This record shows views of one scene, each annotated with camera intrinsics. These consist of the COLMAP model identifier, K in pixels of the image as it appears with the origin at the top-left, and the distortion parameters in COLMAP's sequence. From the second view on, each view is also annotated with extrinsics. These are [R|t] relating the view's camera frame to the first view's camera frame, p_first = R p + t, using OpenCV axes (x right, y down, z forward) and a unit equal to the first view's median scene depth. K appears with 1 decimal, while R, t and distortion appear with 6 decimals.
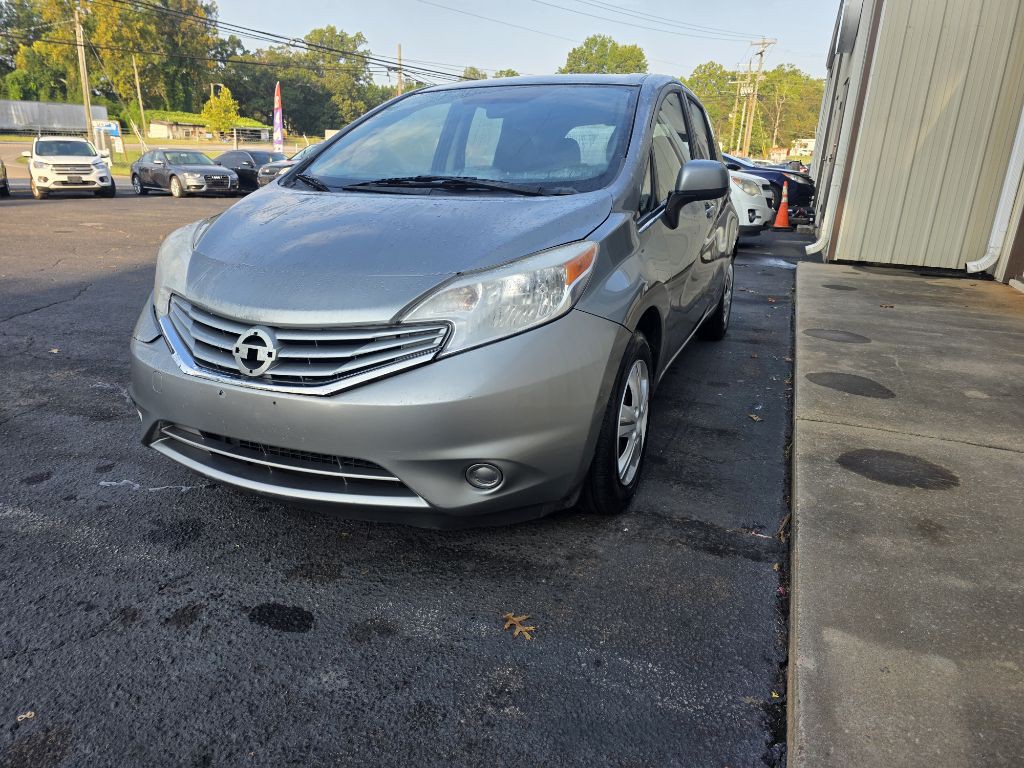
lens RADIAL K [[684.3, 0, 498.1], [0, 684.3, 385.6], [0, 0, 1]] dist [0.059787, -0.051268]
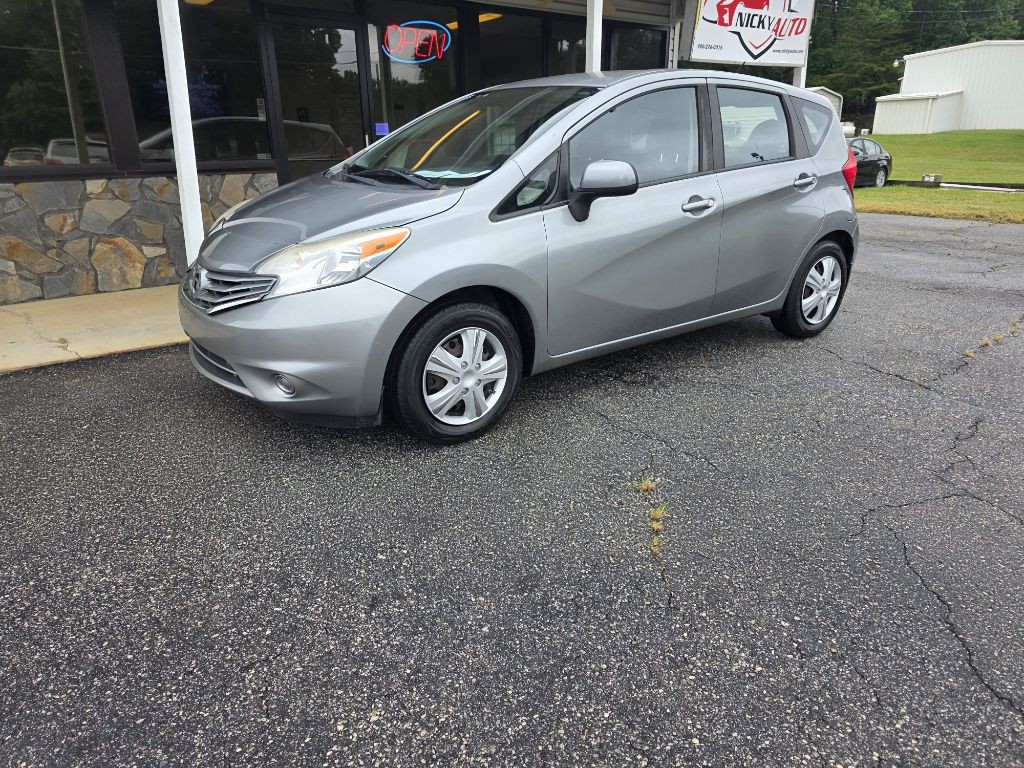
lens RADIAL K [[684.3, 0, 489.9], [0, 684.3, 380.3], [0, 0, 1]] dist [0.059787, -0.051268]
pose [[0.865457, 0.169566, -0.471414, 0.897888], [-0.149946, 0.985517, 0.079205, -0.049143], [0.478016, 0.002138, 0.878348, -0.073800]]
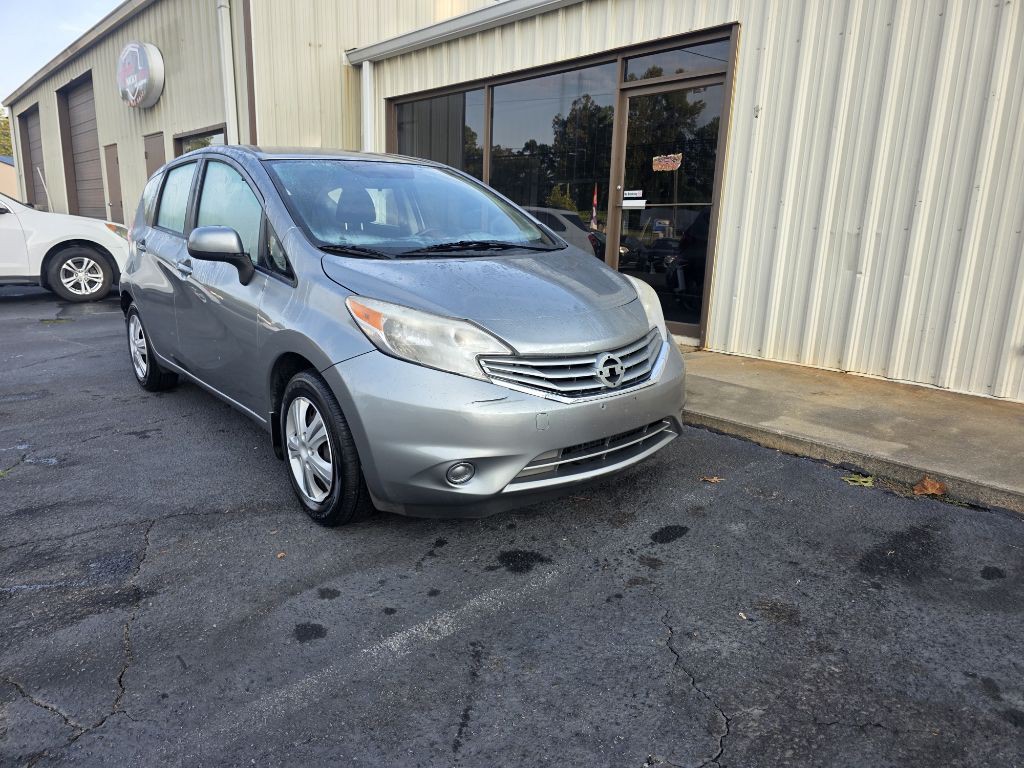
lens RADIAL K [[684.3, 0, 509.5], [0, 684.3, 380.4], [0, 0, 1]] dist [0.059787, -0.051268]
pose [[0.442750, -0.223311, 0.868392, -1.452206], [0.272955, 0.956092, 0.106697, -0.204881], [-0.854089, 0.189791, 0.484264, 0.436289]]
